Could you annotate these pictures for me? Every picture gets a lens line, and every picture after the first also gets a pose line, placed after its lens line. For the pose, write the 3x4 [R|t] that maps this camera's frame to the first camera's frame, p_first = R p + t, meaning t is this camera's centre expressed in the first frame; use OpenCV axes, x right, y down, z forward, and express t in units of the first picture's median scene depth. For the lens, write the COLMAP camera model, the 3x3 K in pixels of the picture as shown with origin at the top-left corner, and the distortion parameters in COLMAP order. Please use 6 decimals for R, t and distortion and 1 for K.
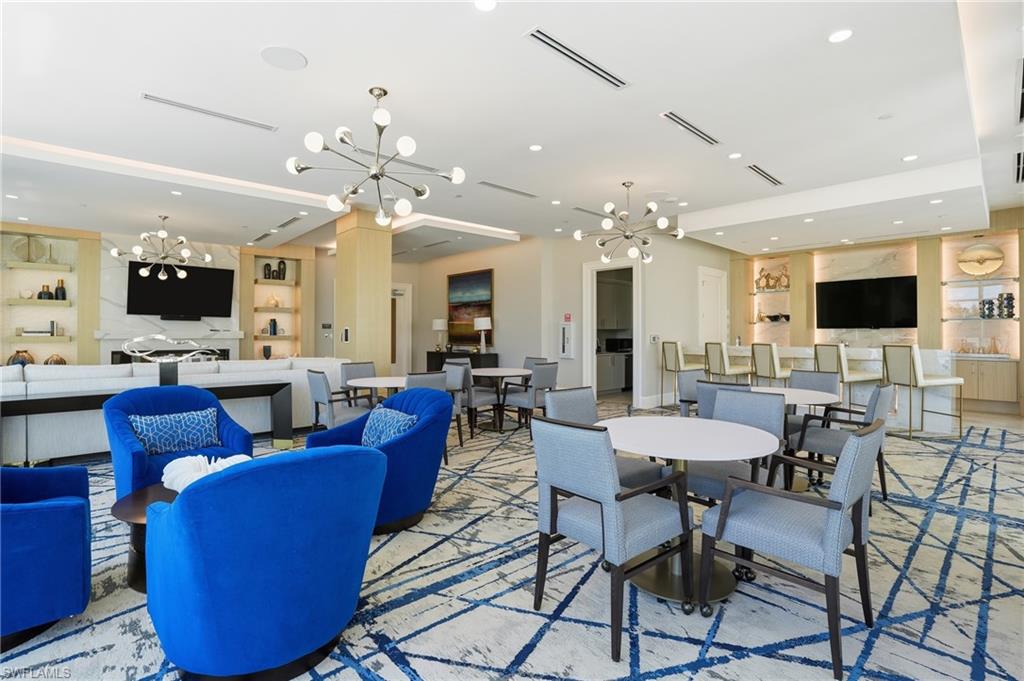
lens RADIAL K [[477.1, 0, 510.1], [0, 477.1, 335.9], [0, 0, 1]] dist [-0.063617, 0.020108]
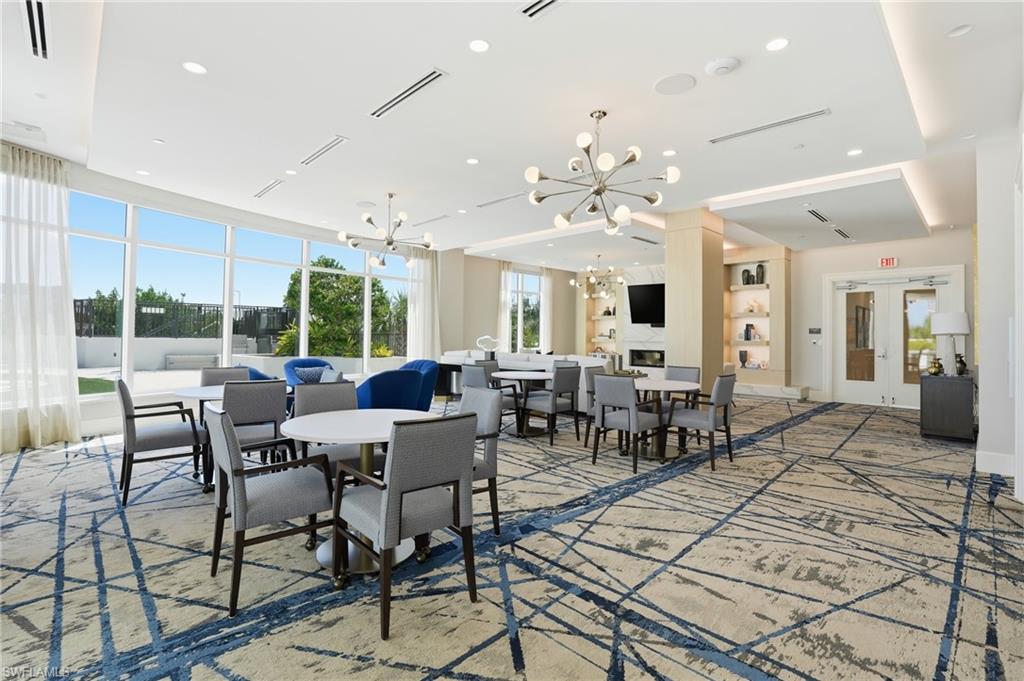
lens RADIAL K [[477.1, 0, 510.1], [0, 477.1, 335.9], [0, 0, 1]] dist [-0.063617, 0.020108]
pose [[0.027521, 0.001481, -0.999620, 1.808305], [-0.017304, 0.999850, 0.001005, -0.011077], [0.999471, 0.017270, 0.027543, 1.700196]]
